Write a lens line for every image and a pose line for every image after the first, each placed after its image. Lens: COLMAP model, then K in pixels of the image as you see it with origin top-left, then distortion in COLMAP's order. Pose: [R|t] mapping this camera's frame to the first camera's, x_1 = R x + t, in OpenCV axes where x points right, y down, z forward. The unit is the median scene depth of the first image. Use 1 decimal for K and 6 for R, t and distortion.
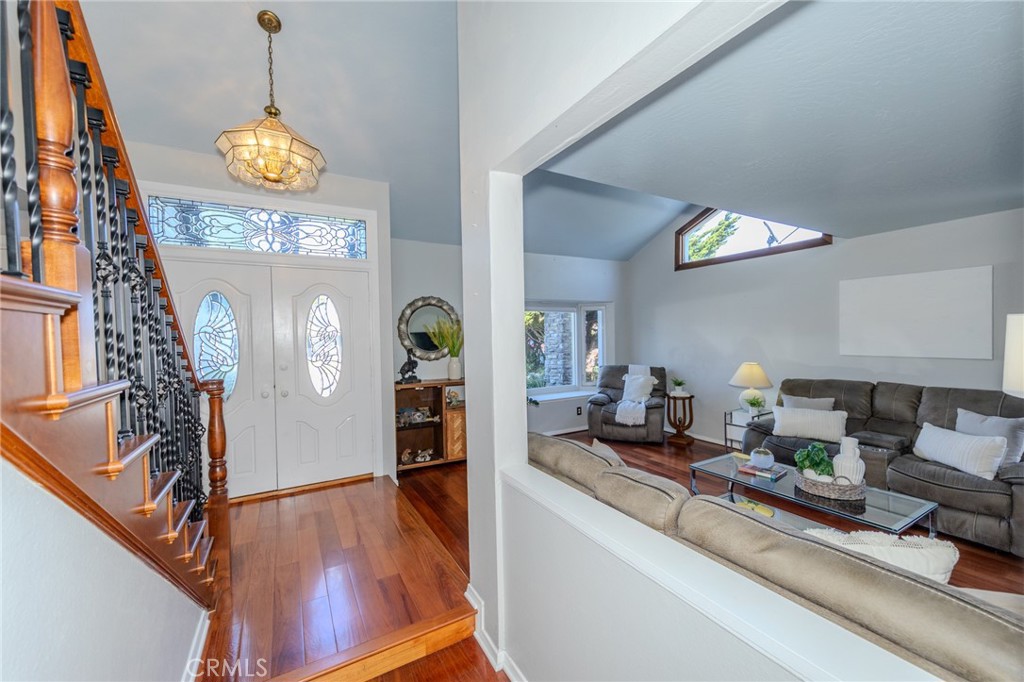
lens RADIAL K [[398.4, 0, 515.2], [0, 398.4, 342.5], [0, 0, 1]] dist [0.001322, 0.000097]
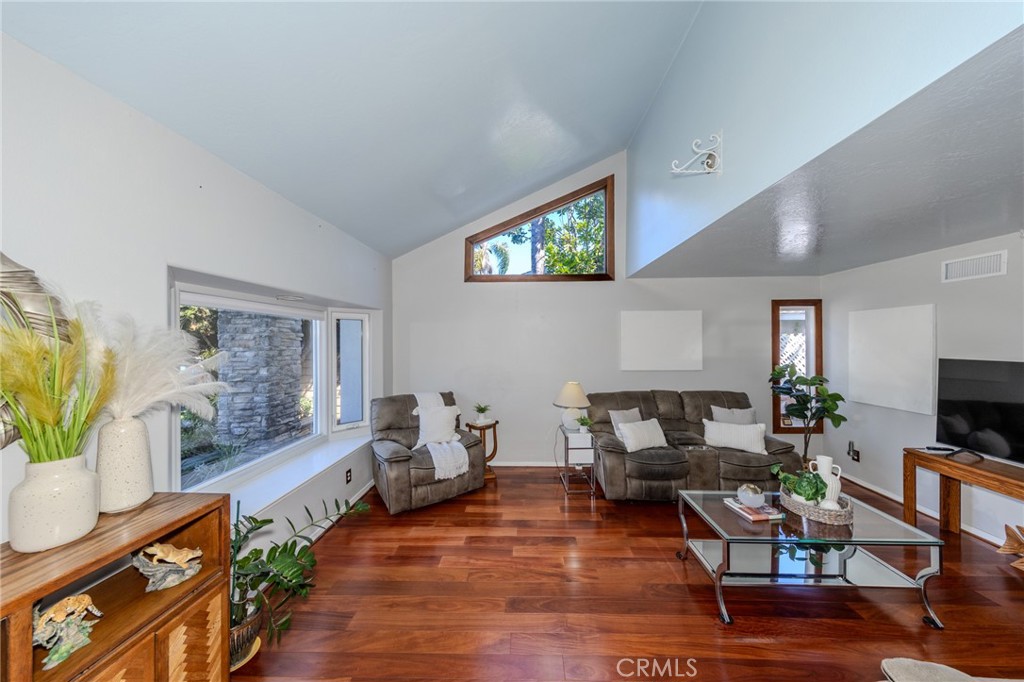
lens RADIAL K [[324.1, 0, 517.8], [0, 324.1, 343.8], [0, 0, 1]] dist [0.001947, -0.000083]
pose [[0.519730, 0.009387, 0.854279, -0.161364], [0.013104, 0.999734, -0.018957, -0.028559], [-0.854230, 0.021048, 0.519469, 0.559891]]
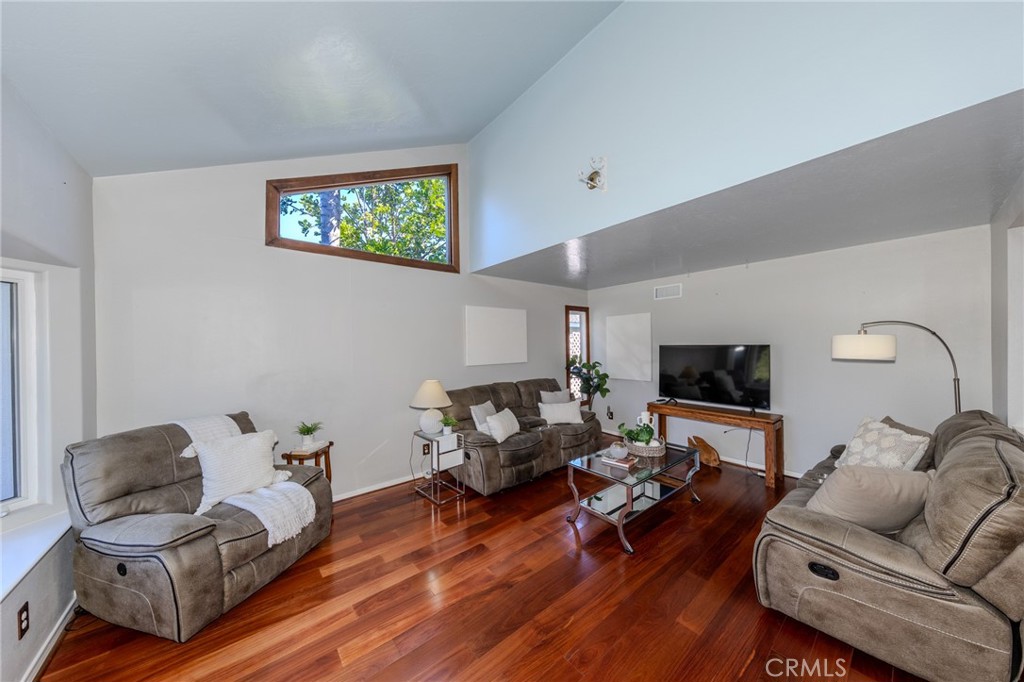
lens RADIAL K [[331.6, 0, 514.6], [0, 331.6, 346.9], [0, 0, 1]] dist [-0.000624, -0.000137]
pose [[-0.175650, 0.014232, 0.984350, -0.157812], [0.038302, 0.999237, -0.007612, -0.010806], [-0.983707, 0.036366, -0.176061, 0.772961]]
